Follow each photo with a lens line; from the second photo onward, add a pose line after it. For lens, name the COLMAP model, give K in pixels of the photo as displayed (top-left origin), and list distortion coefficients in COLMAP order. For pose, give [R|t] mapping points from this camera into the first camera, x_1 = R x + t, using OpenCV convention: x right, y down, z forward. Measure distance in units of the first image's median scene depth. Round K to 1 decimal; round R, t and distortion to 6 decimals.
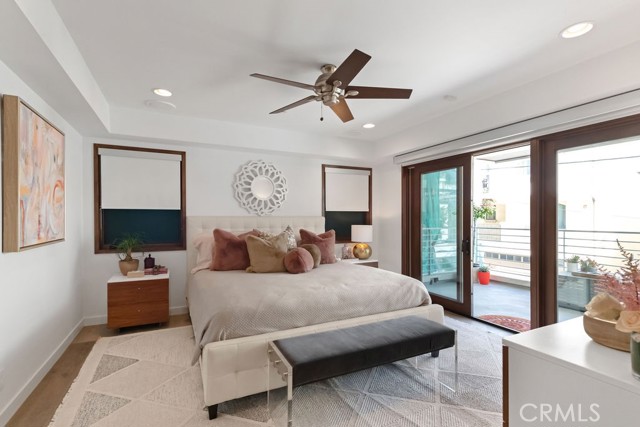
lens RADIAL K [[306.6, 0, 322.8], [0, 306.6, 219.4], [0, 0, 1]] dist [0.013598, -0.003117]
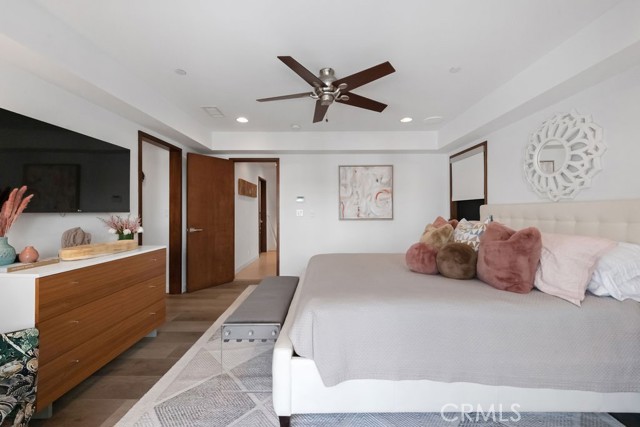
lens RADIAL K [[258.1, 0, 318.4], [0, 258.1, 207.8], [0, 0, 1]] dist [-0.002758, -0.000677]
pose [[-0.450995, -0.006905, -0.892500, 0.637753], [0.004844, 0.999936, -0.010184, 0.007299], [0.892513, -0.008916, -0.450933, 1.032344]]
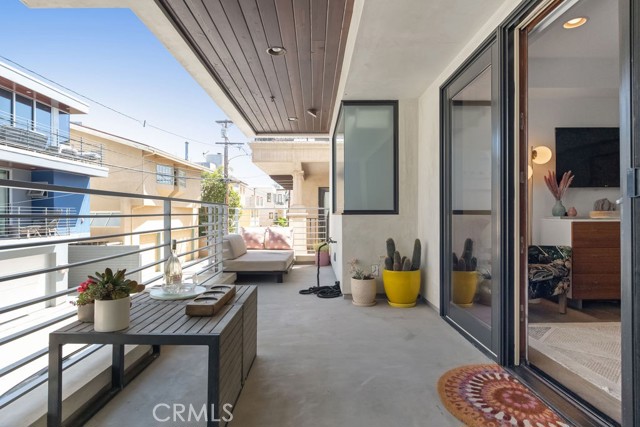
lens RADIAL K [[348.4, 0, 319.9], [0, 348.4, 213.9], [0, 0, 1]] dist [0.000400, -0.000489]
pose [[-0.901566, 0.004980, 0.432613, 0.690620], [0.005168, 0.999986, -0.000740, 0.095718], [-0.432611, 0.001568, -0.901579, 1.671800]]
